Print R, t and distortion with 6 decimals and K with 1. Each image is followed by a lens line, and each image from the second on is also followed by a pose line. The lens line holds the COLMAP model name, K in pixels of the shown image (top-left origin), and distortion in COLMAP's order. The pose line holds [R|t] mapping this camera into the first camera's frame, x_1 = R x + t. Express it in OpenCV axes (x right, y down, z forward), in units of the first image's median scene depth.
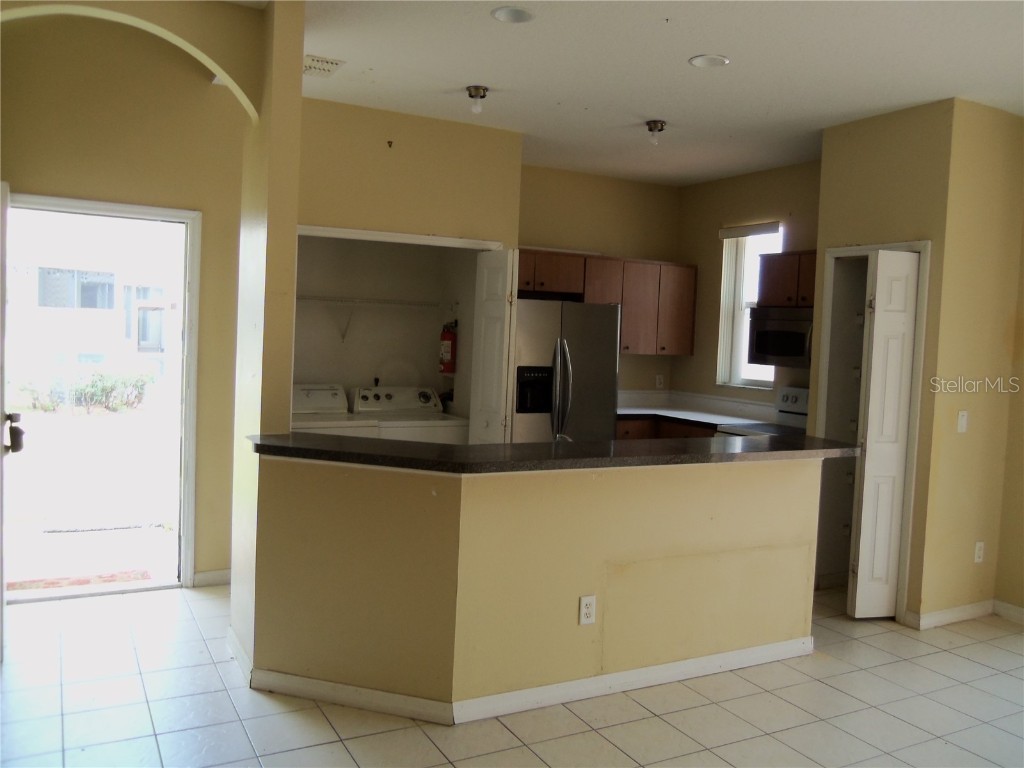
lens RADIAL K [[857.5, 0, 505.8], [0, 857.5, 376.4], [0, 0, 1]] dist [-0.045758, 0.056838]
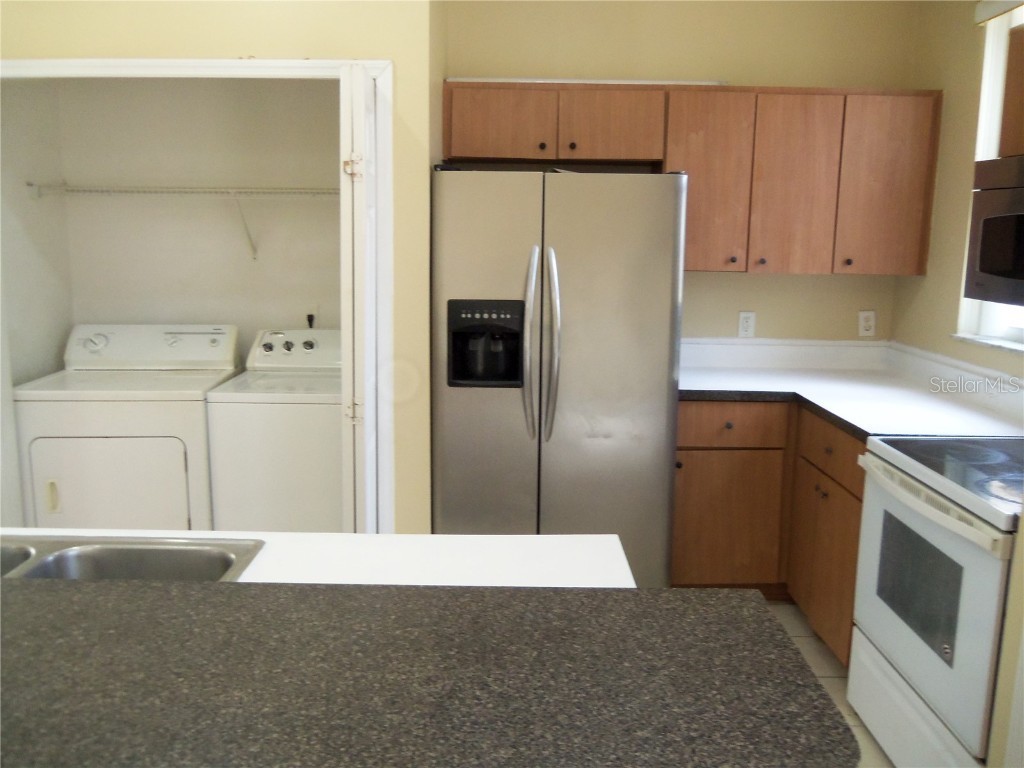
lens RADIAL K [[857.5, 0, 505.8], [0, 857.5, 376.4], [0, 0, 1]] dist [-0.045758, 0.056838]
pose [[0.881353, 0.052301, -0.469554, 0.295077], [-0.004378, 0.994715, 0.102580, -0.019225], [0.472437, -0.088353, 0.876925, 0.539695]]
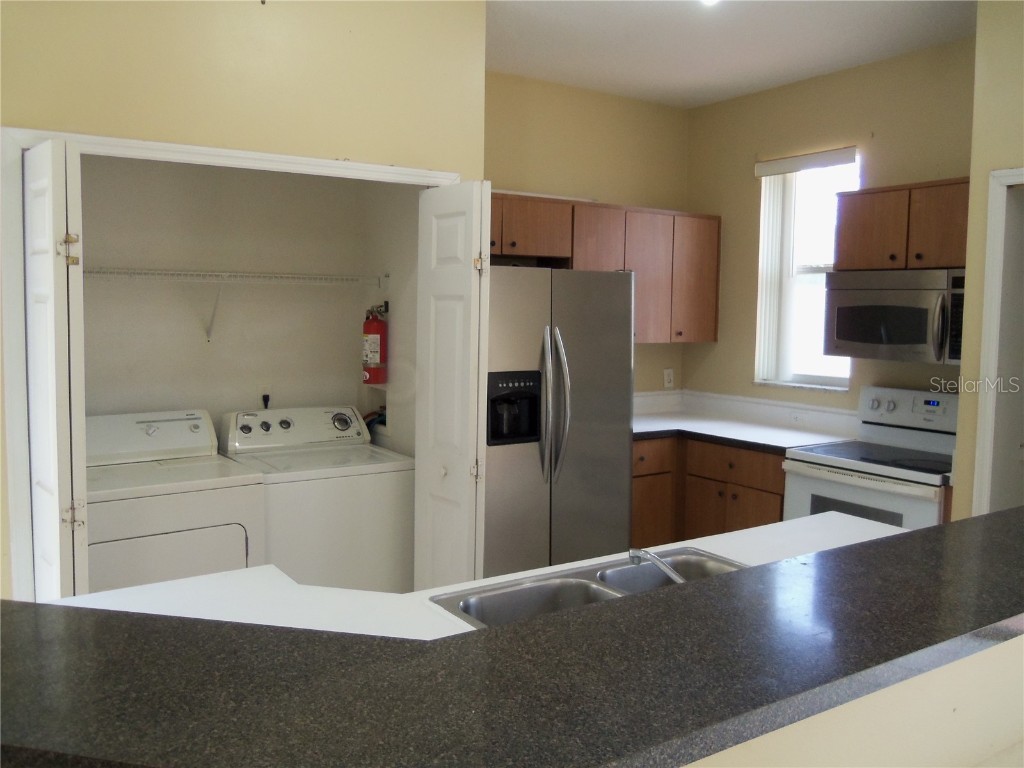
lens RADIAL K [[857.5, 0, 505.8], [0, 857.5, 376.4], [0, 0, 1]] dist [-0.045758, 0.056838]
pose [[0.995651, -0.033064, 0.087101, -0.027688], [0.030663, 0.999116, 0.028757, -0.026491], [-0.087975, -0.025961, 0.995784, 0.364298]]
